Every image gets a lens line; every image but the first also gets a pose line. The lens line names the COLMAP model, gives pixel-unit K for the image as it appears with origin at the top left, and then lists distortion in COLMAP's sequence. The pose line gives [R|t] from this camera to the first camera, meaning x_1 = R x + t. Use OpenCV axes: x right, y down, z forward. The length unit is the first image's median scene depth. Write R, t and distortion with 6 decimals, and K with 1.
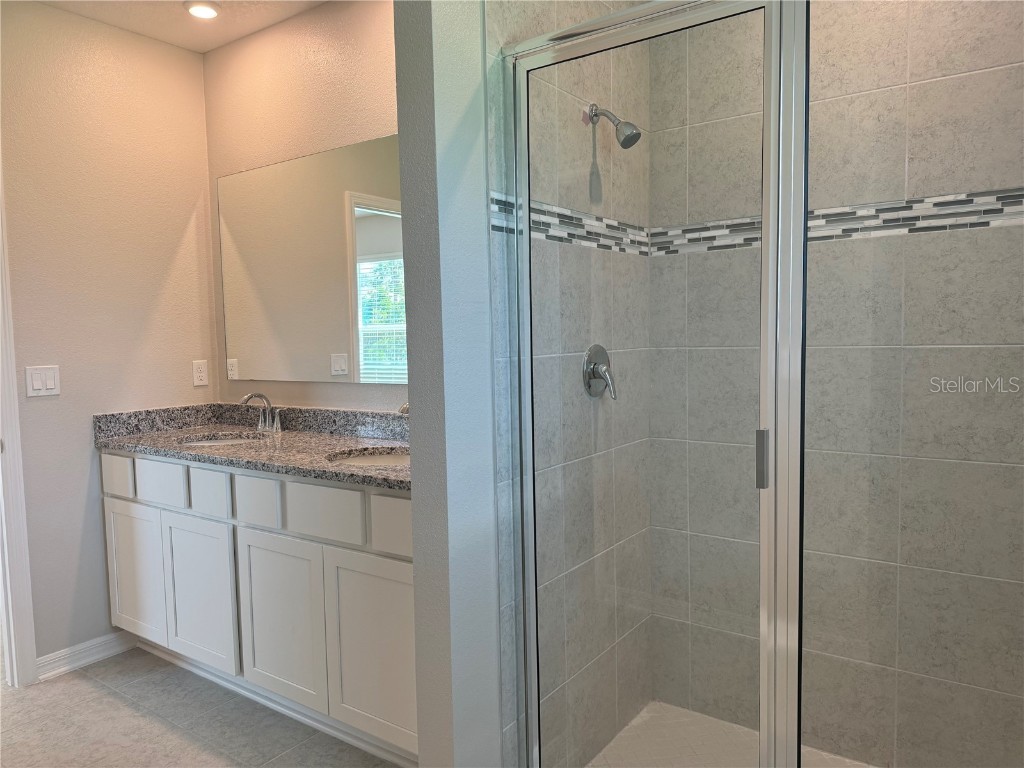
lens RADIAL K [[718.0, 0, 513.1], [0, 718.0, 383.7], [0, 0, 1]] dist [0.010776, -0.000681]
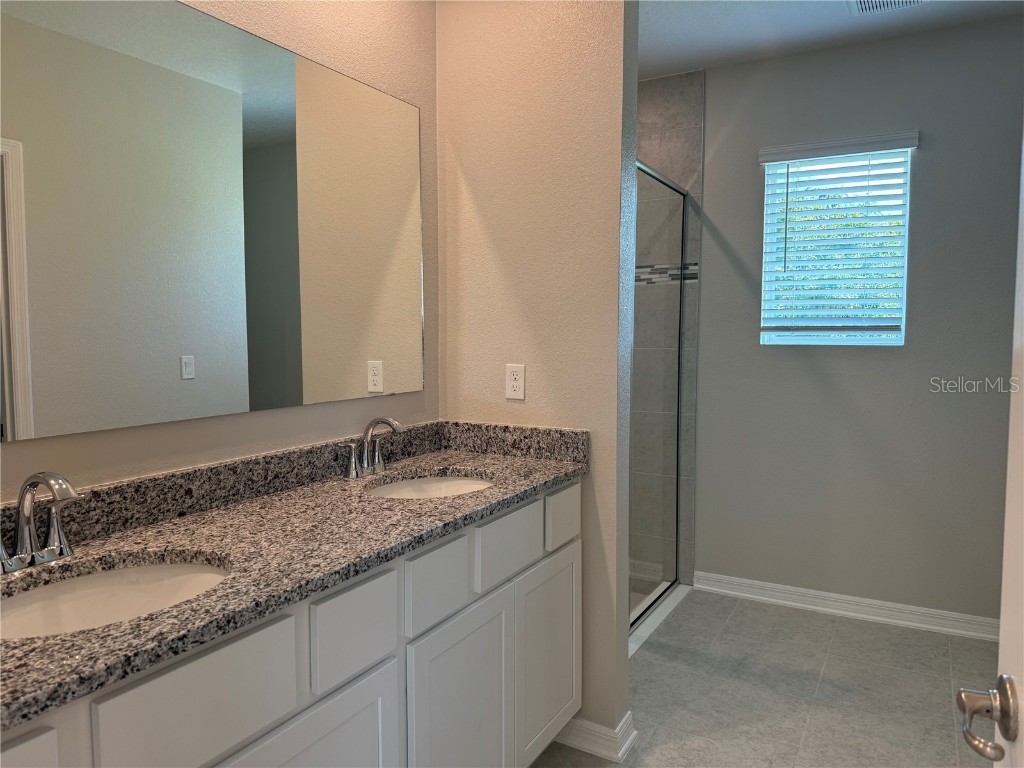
lens RADIAL K [[718.0, 0, 515.2], [0, 718.0, 386.0], [0, 0, 1]] dist [0.010776, -0.000681]
pose [[-0.115437, -0.046086, 0.992245, -0.831360], [0.073647, 0.995777, 0.054819, -0.041420], [-0.990581, 0.079404, -0.111555, 0.804708]]
